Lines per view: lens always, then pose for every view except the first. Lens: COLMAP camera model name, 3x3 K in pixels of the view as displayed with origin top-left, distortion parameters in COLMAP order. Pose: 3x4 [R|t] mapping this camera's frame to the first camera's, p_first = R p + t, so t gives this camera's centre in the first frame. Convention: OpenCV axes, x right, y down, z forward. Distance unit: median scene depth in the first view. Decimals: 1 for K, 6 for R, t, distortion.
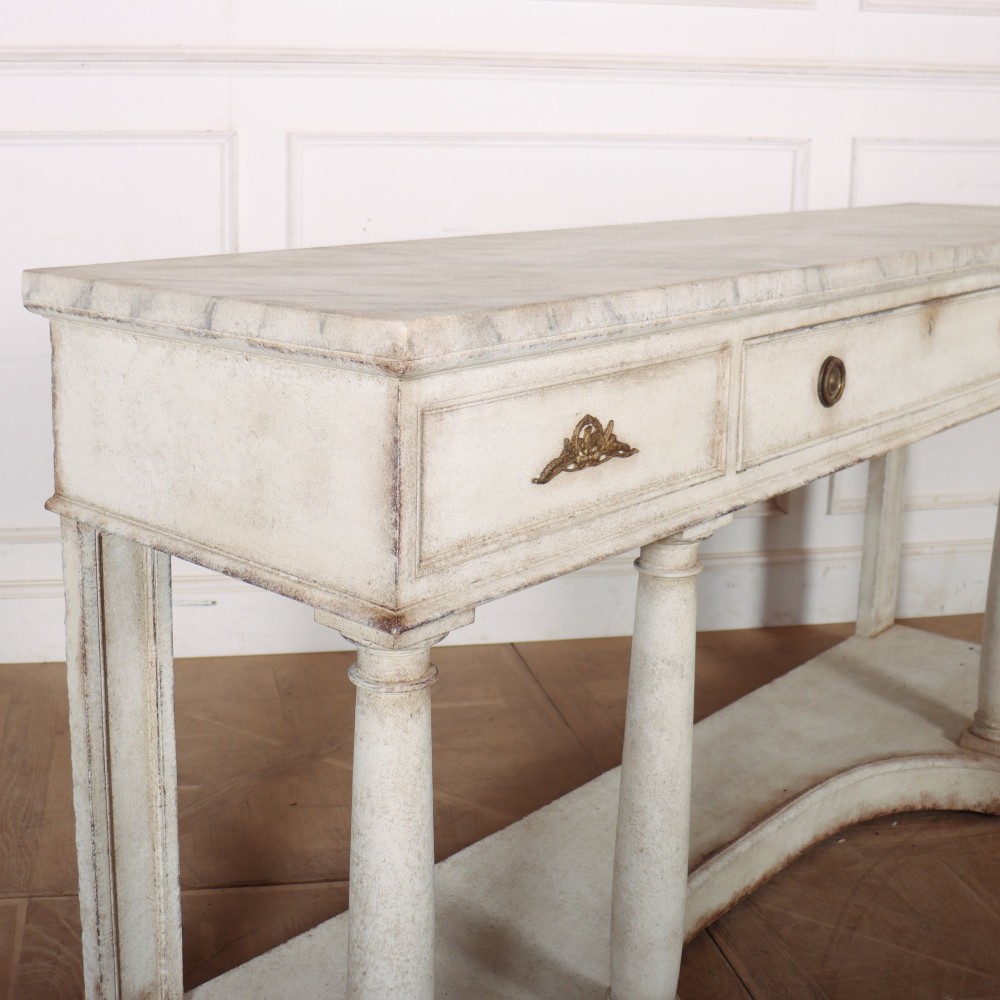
lens RADIAL K [[1406.8, 0, 347.7], [0, 1406.8, 424.4], [0, 0, 1]] dist [-0.178236, 0.148430]
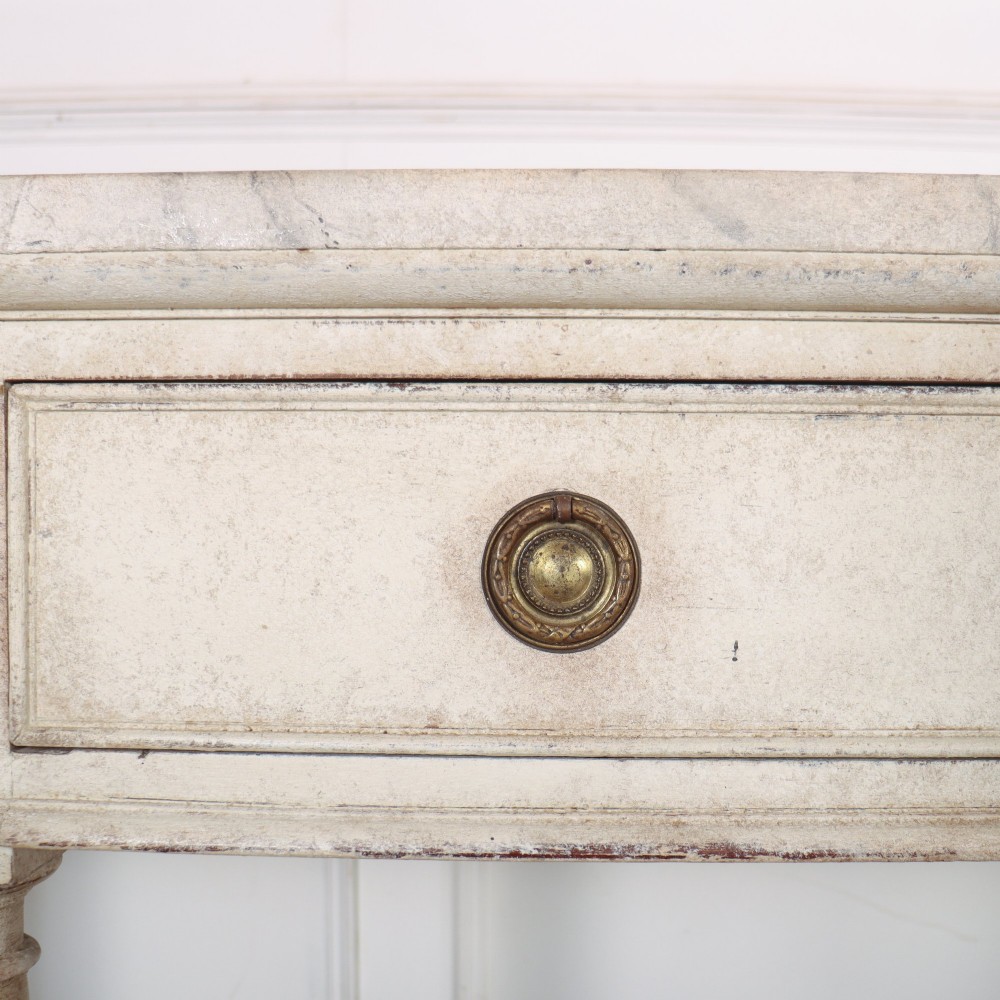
lens RADIAL K [[1512.5, 0, 560.1], [0, 1512.5, 570.9], [0, 0, 1]] dist [-0.185625, 0.122498]
pose [[0.696806, 0.050827, -0.715456, 0.545992], [-0.159077, 0.983596, -0.085055, -0.001156], [0.699397, 0.173079, 0.693461, 0.685256]]
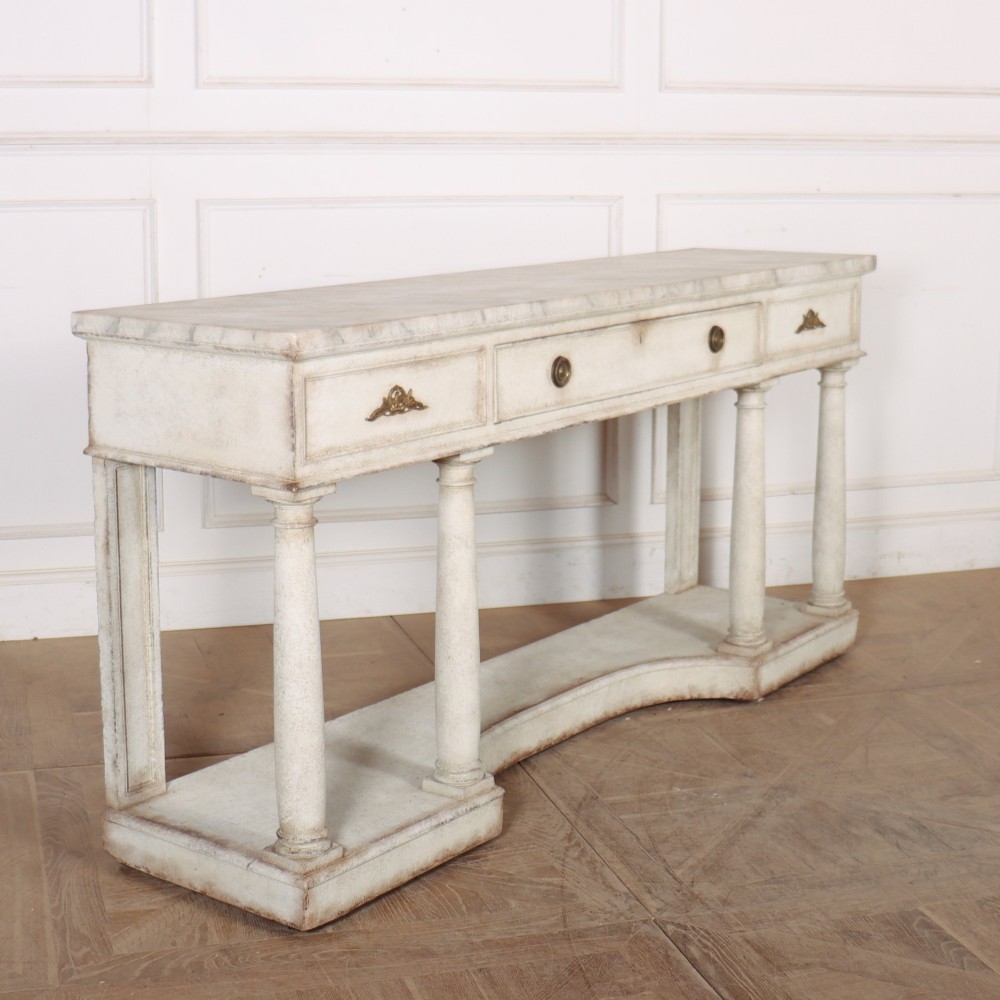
lens RADIAL K [[1757.3, 0, 456.9], [0, 1757.3, 498.4], [0, 0, 1]] dist [-0.170517, 0.141387]
pose [[0.991046, -0.027606, 0.130635, -0.039016], [0.027910, 0.999610, -0.000497, 0.104181], [-0.130570, 0.004139, 0.991430, -0.927131]]
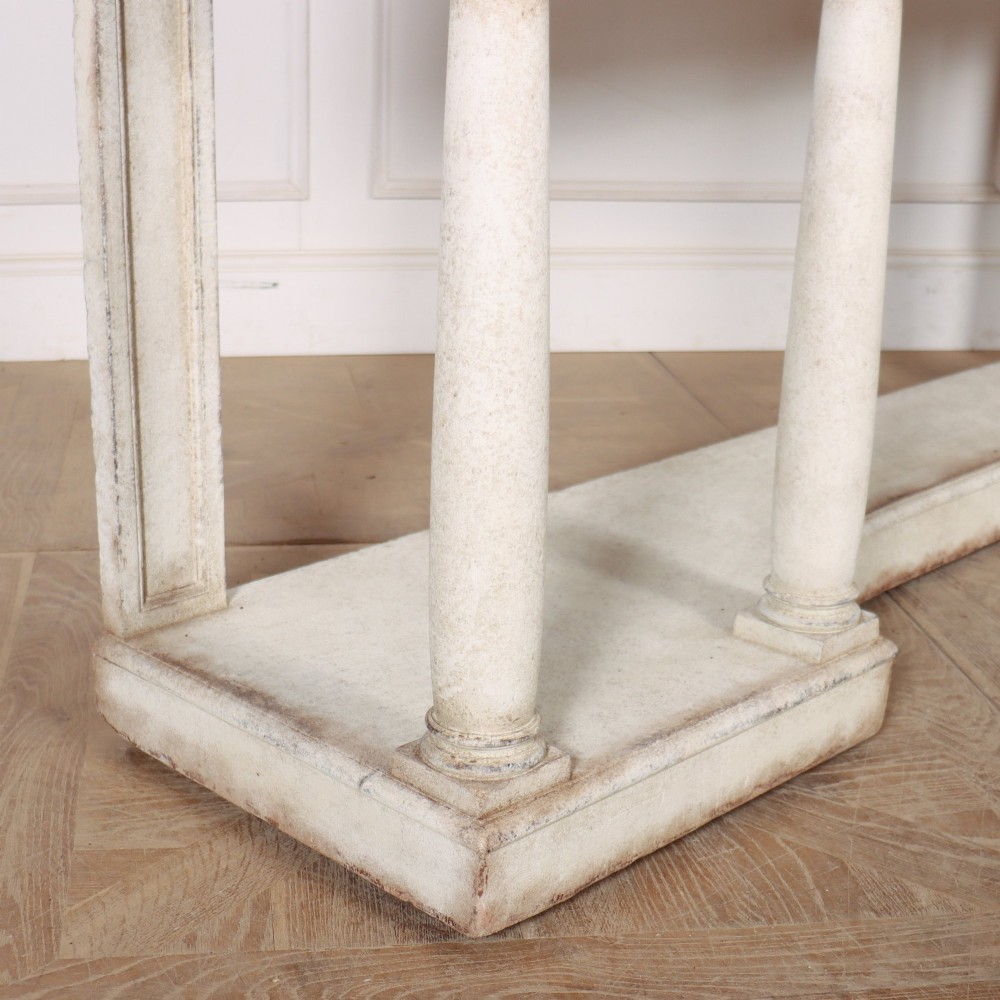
lens RADIAL K [[1719.9, 0, 399.5], [0, 1719.9, 689.8], [0, 0, 1]] dist [-0.168042, 0.102393]
pose [[0.999501, 0.019105, -0.025156, 0.005664], [-0.013163, 0.975835, 0.218113, 0.244672], [0.028715, -0.217673, 0.975599, 0.023869]]
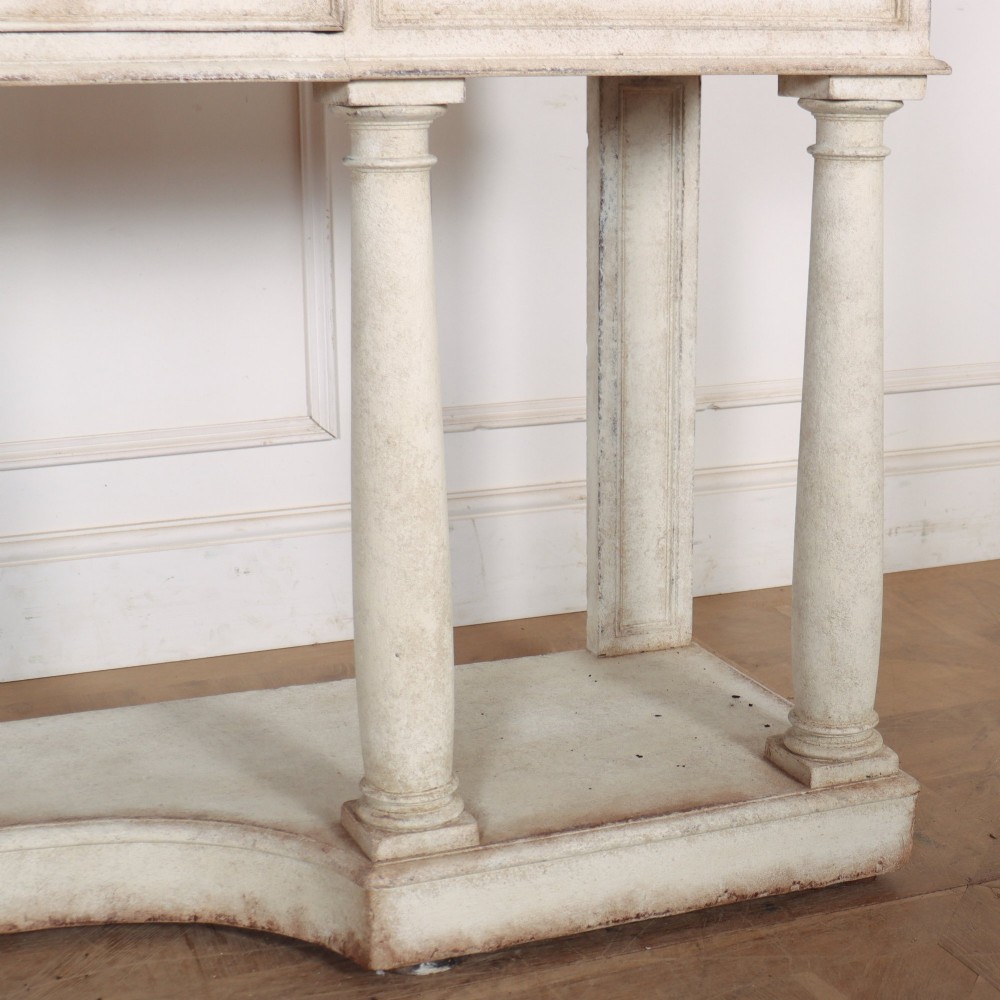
lens RADIAL K [[1926.8, 0, 630.7], [0, 1926.8, 656.5], [0, 0, 1]] dist [-0.127178, 0.137508]
pose [[0.939884, 0.116572, -0.320982, 1.048995], [-0.082018, 0.989478, 0.119191, 0.103018], [0.331499, -0.085700, 0.939555, 0.471007]]
